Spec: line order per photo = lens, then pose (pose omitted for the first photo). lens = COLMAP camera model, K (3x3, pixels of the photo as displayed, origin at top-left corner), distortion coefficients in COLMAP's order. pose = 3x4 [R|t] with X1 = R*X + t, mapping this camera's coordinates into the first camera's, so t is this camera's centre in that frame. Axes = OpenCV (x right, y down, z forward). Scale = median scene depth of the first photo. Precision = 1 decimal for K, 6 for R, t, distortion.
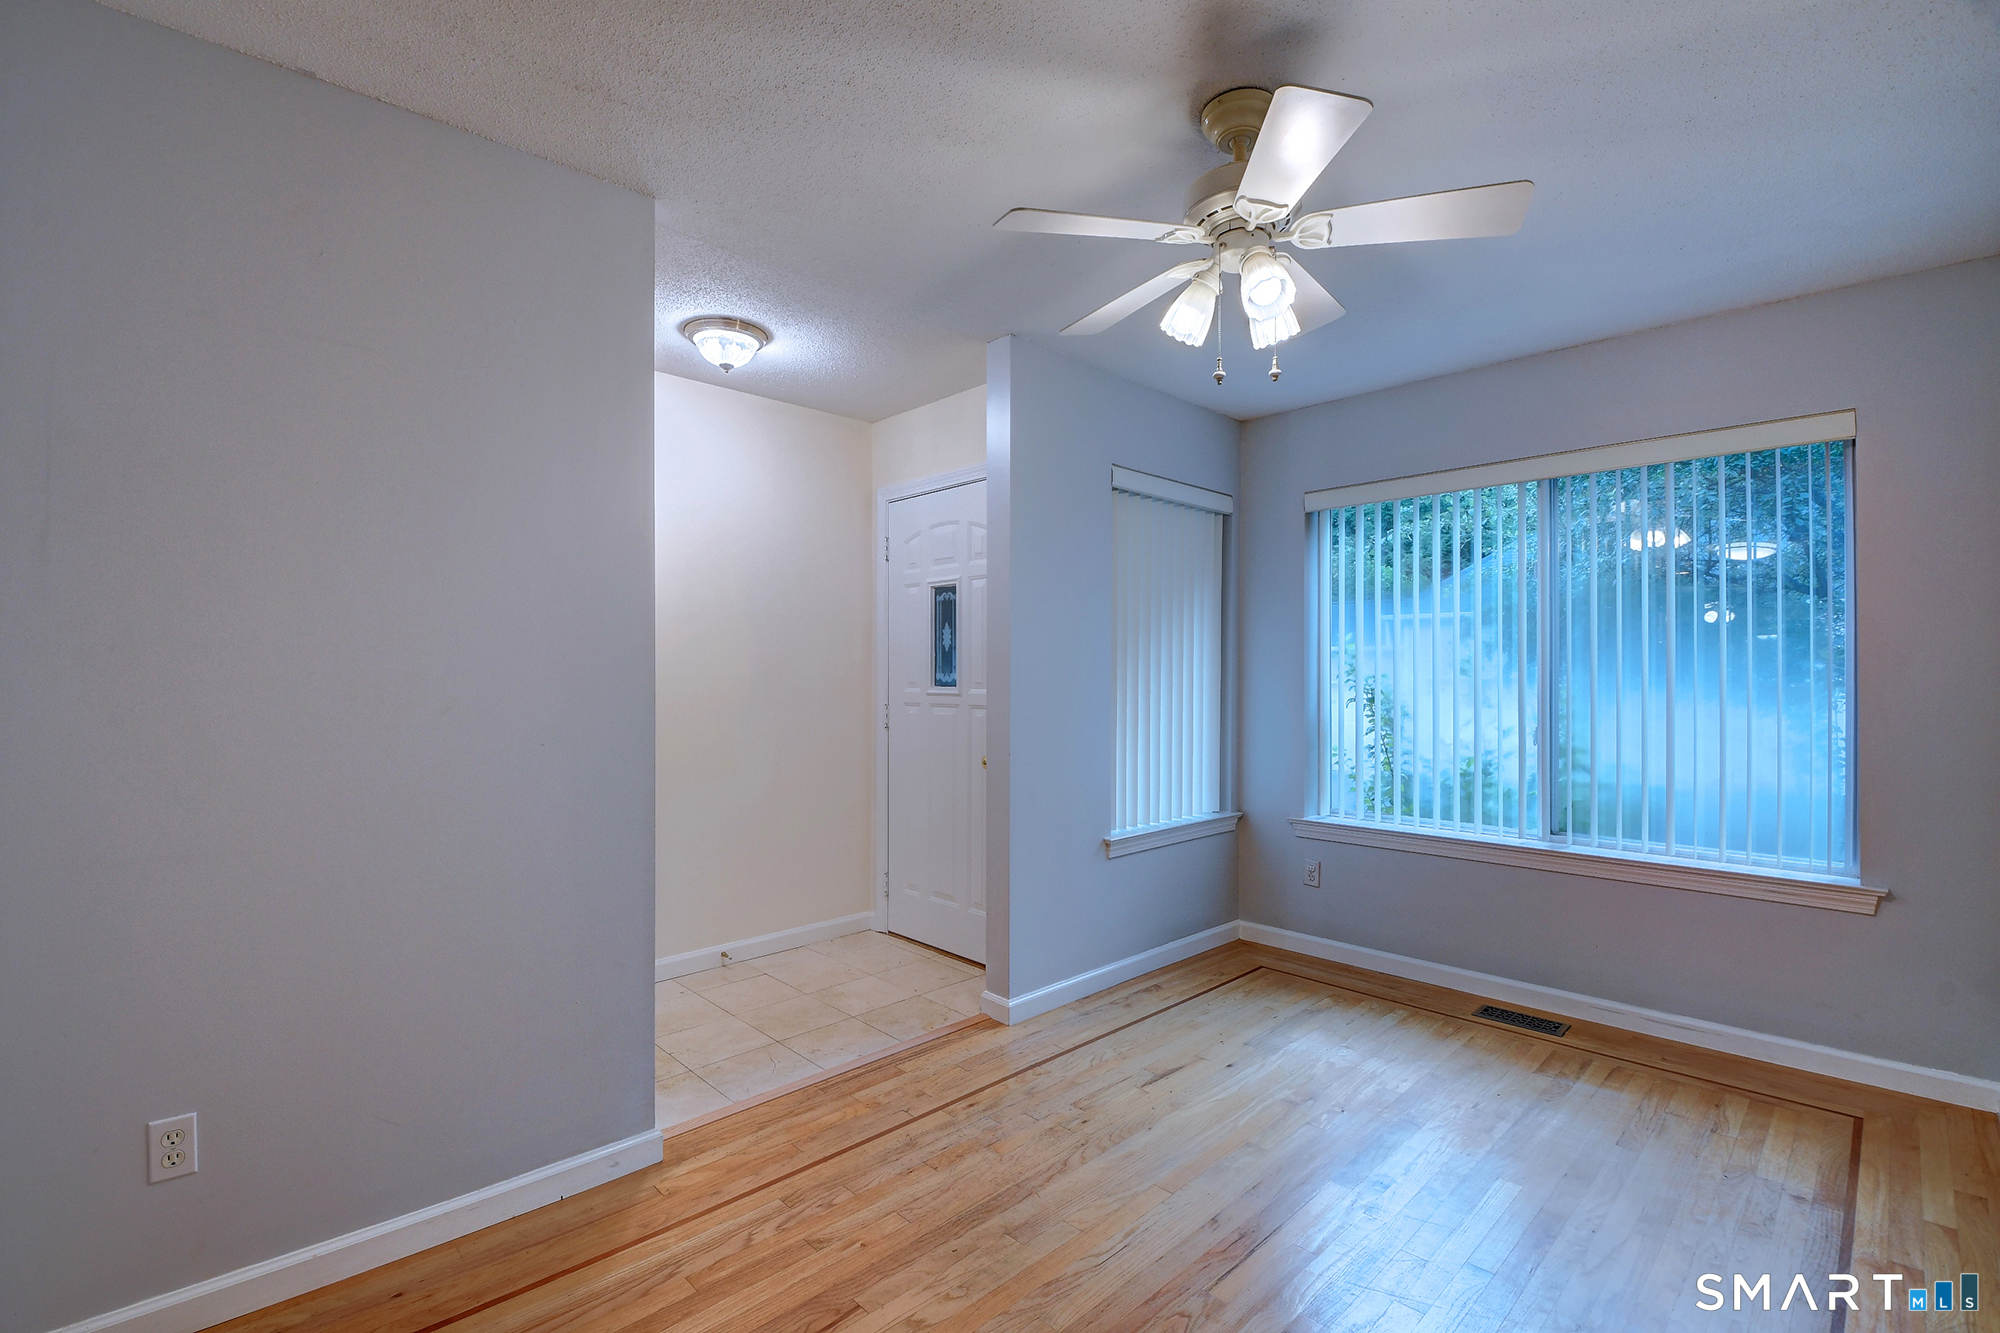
lens RADIAL K [[890.1, 0, 997.2], [0, 890.1, 672.6], [0, 0, 1]] dist [0.023763, -0.030463]
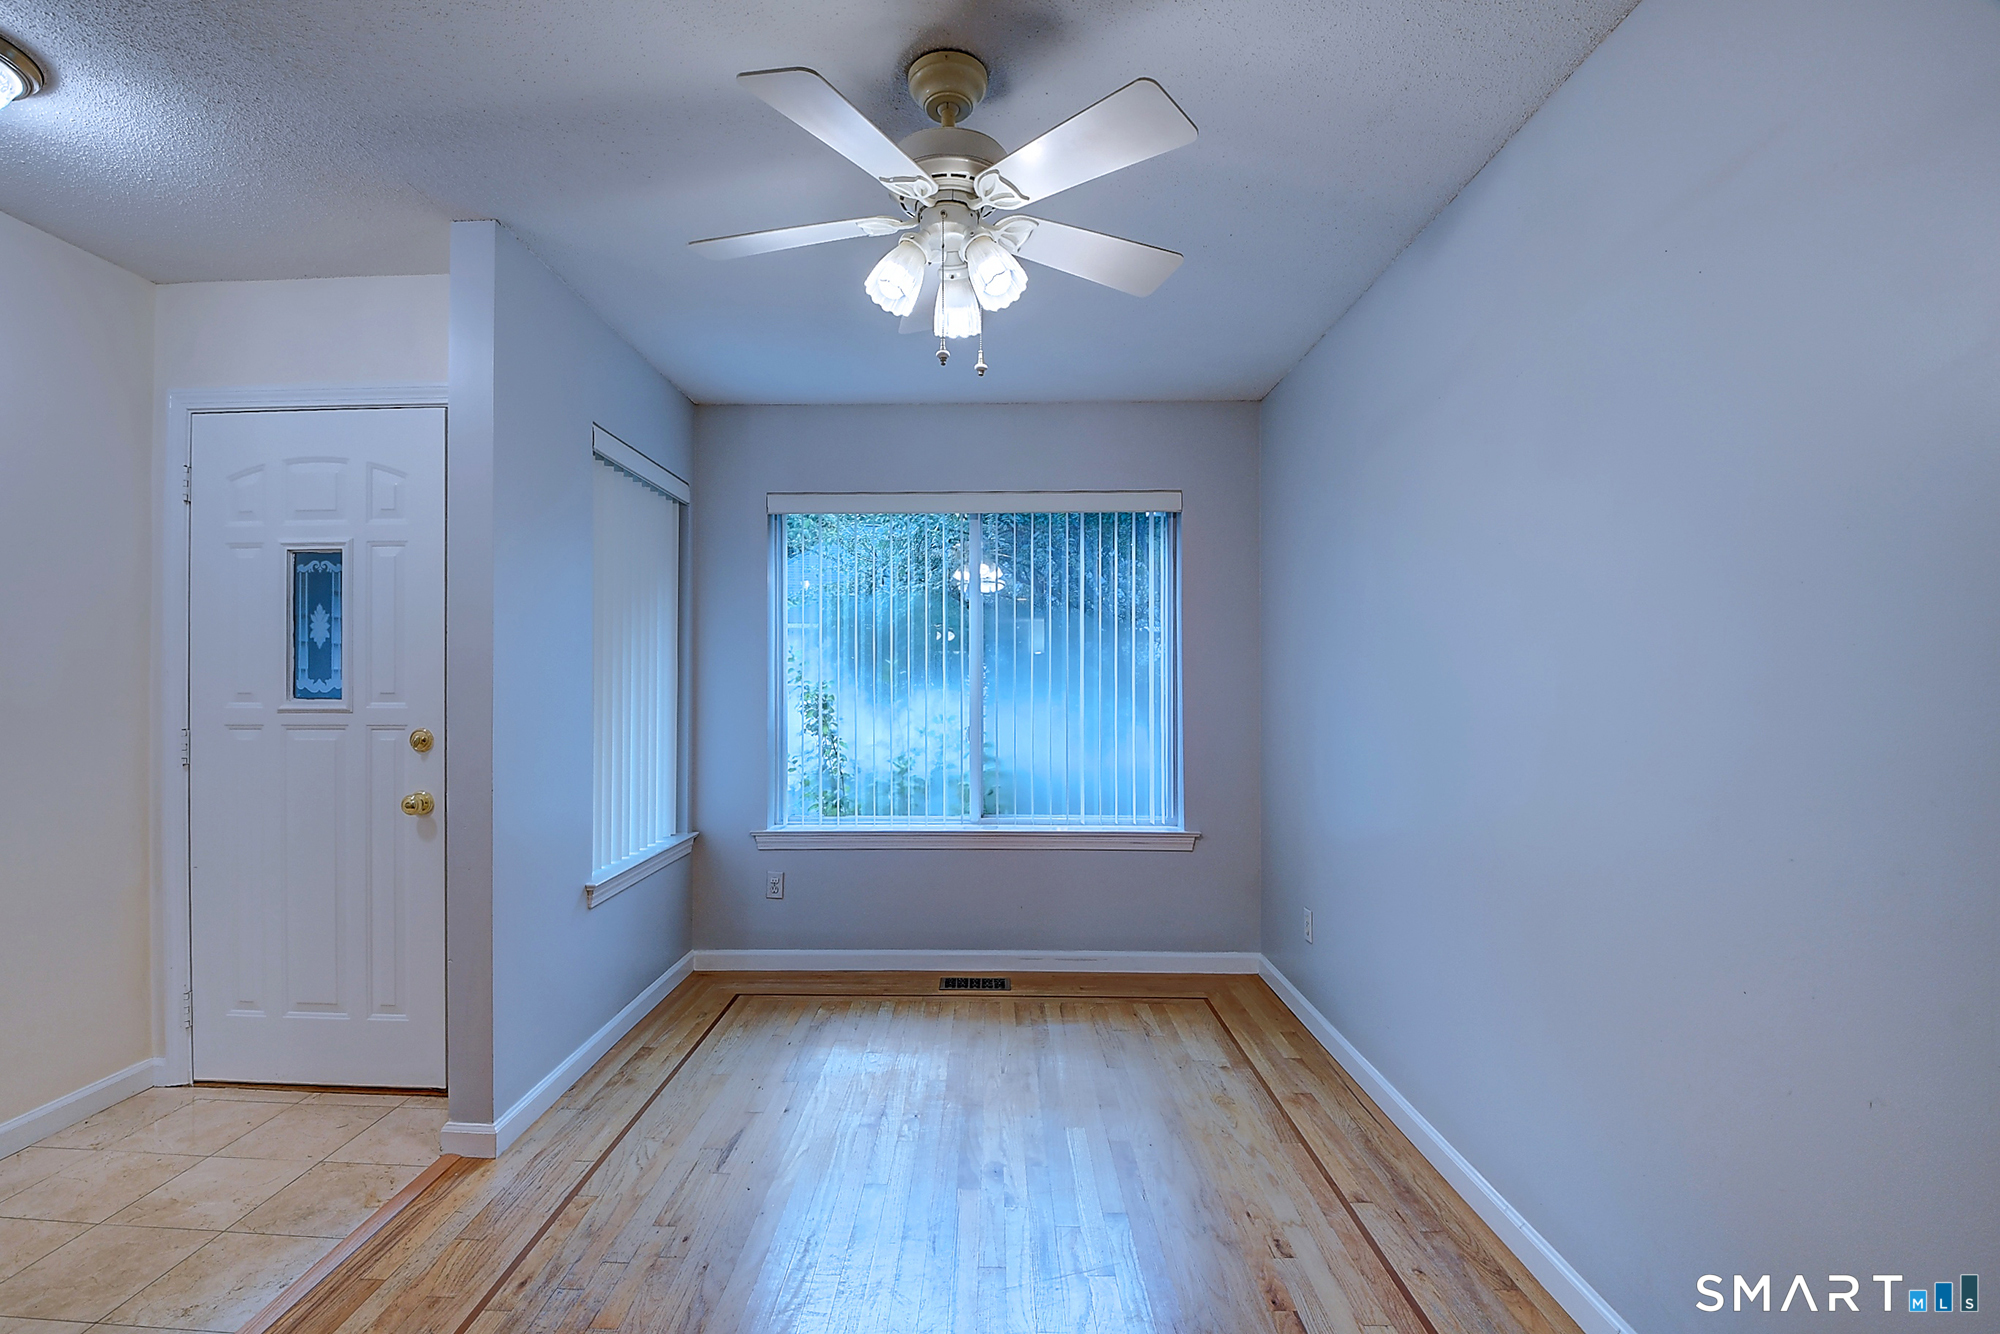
lens RADIAL K [[894.1, 0, 981.6], [0, 894.1, 676.9], [0, 0, 1]] dist [0.025678, -0.031045]
pose [[0.711041, 0.002577, 0.703146, -0.204287], [-0.000598, 0.999995, -0.003061, 0.000737], [-0.703151, 0.001756, 0.711039, 0.174521]]
